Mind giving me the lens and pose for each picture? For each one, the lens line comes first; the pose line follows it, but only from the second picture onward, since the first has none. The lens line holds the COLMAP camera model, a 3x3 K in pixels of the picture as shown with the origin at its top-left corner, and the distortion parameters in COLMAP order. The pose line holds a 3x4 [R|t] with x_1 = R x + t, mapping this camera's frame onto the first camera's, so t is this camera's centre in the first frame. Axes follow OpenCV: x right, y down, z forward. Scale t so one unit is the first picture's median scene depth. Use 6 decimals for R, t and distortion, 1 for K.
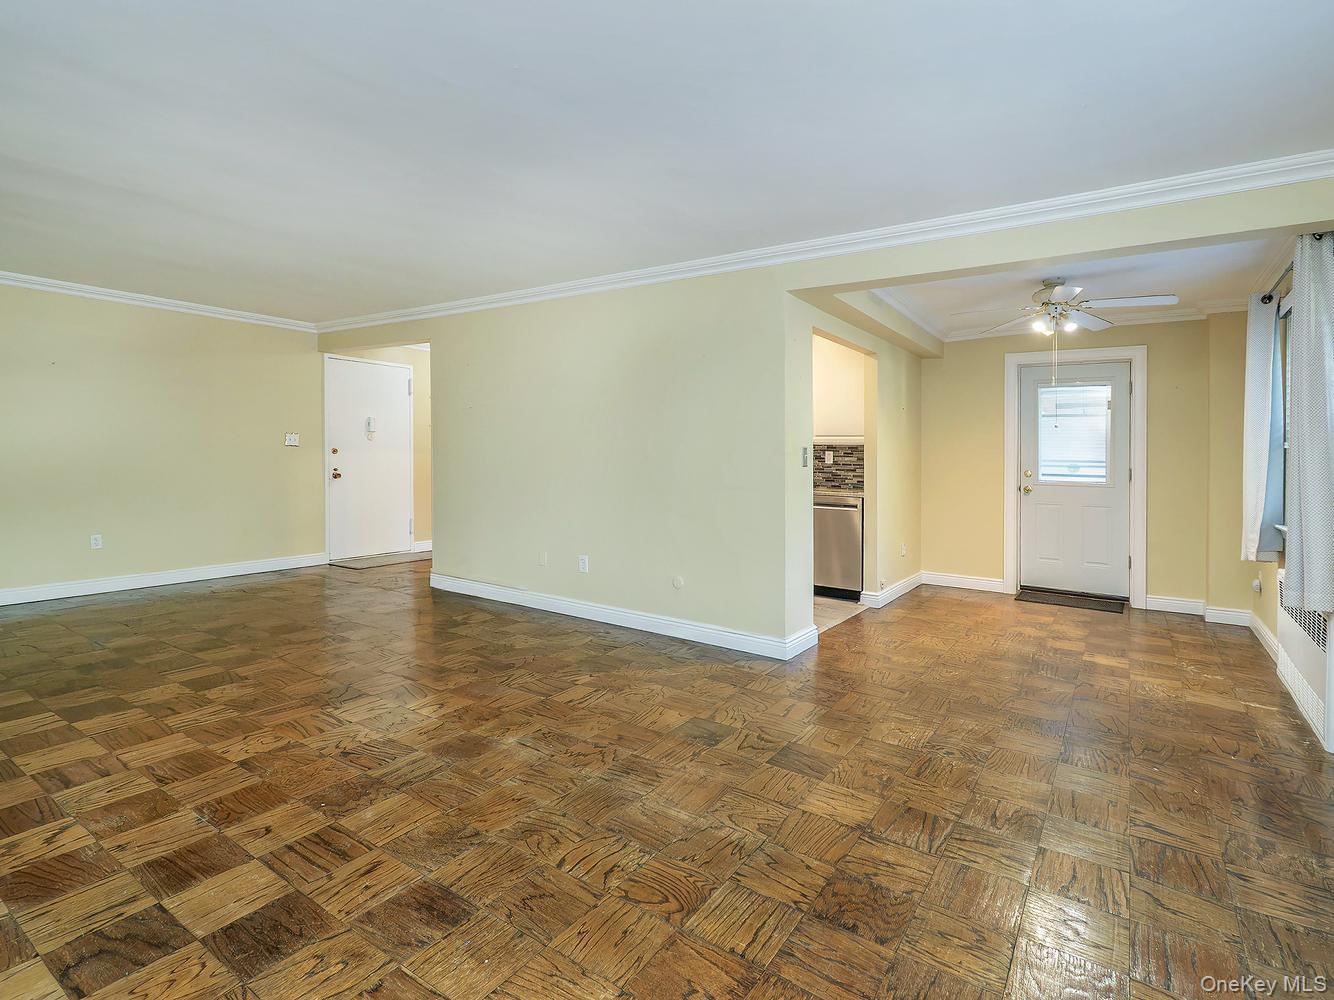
lens RADIAL K [[650.6, 0, 678.0], [0, 650.6, 543.2], [0, 0, 1]] dist [-0.000455, -0.001945]
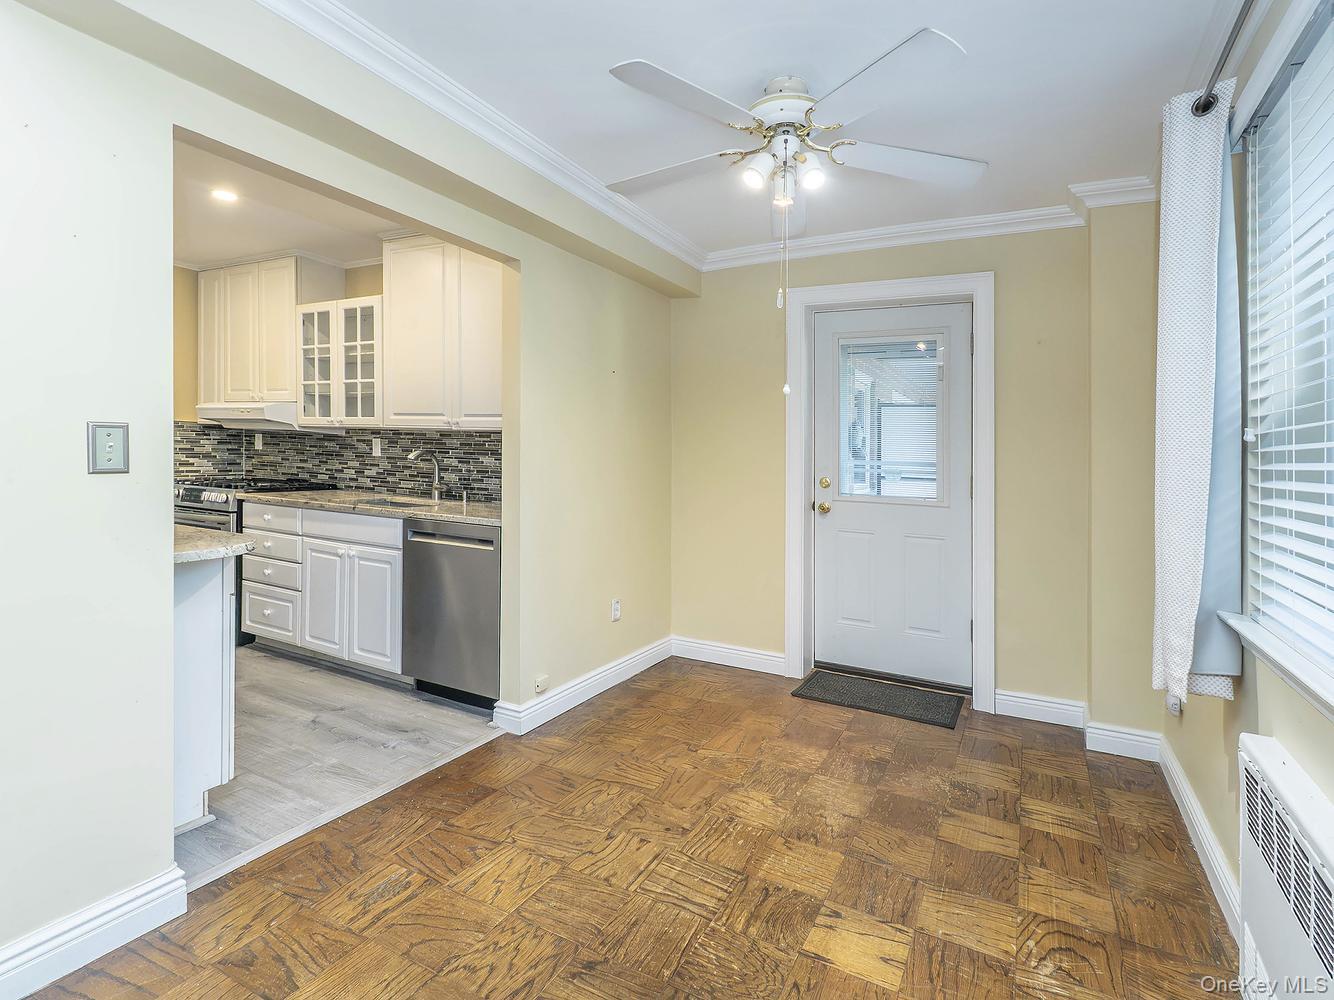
lens RADIAL K [[650.6, 0, 678.5], [0, 650.6, 535.5], [0, 0, 1]] dist [-0.000455, -0.001945]
pose [[0.993572, -0.001666, 0.113187, 0.372264], [0.002384, 0.999978, -0.006207, -0.059418], [-0.113174, 0.006437, 0.993554, 0.448619]]
